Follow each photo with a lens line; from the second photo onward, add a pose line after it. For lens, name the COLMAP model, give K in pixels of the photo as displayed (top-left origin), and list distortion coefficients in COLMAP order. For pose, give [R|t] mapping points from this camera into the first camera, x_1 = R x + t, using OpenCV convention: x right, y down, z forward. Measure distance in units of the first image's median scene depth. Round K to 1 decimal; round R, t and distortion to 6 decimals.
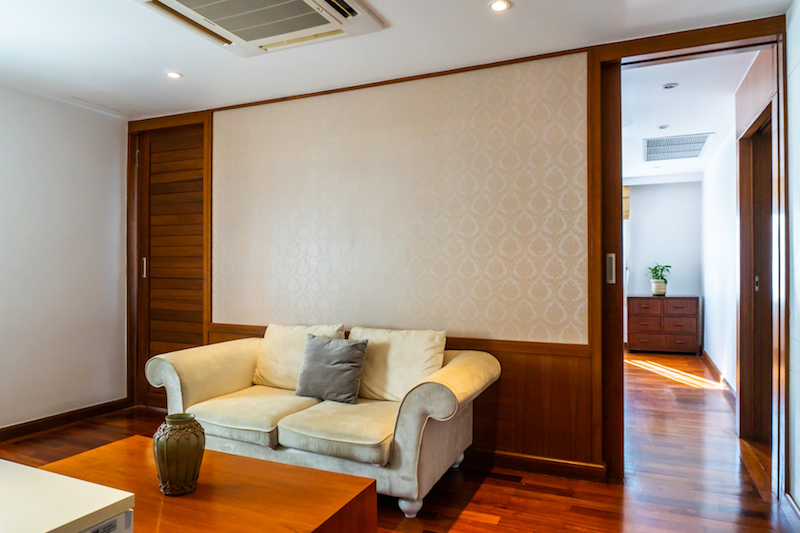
lens RADIAL K [[538.7, 0, 398.7], [0, 538.7, 268.4], [0, 0, 1]] dist [-0.007817, -0.008823]
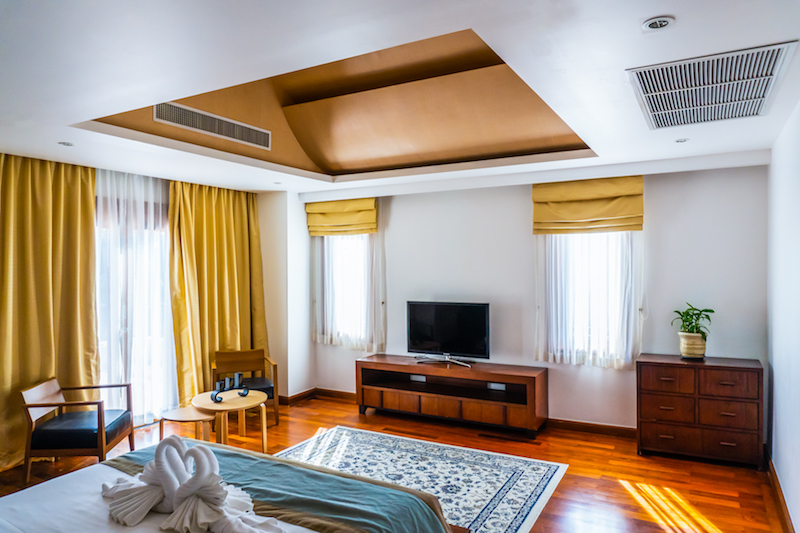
lens RADIAL K [[538.7, 0, 398.7], [0, 538.7, 268.4], [0, 0, 1]] dist [-0.007817, -0.008823]
pose [[0.995279, -0.003670, -0.096981, 0.224931], [0.004740, 0.999930, 0.010798, -0.059535], [0.096935, -0.011206, 0.995228, 0.389486]]
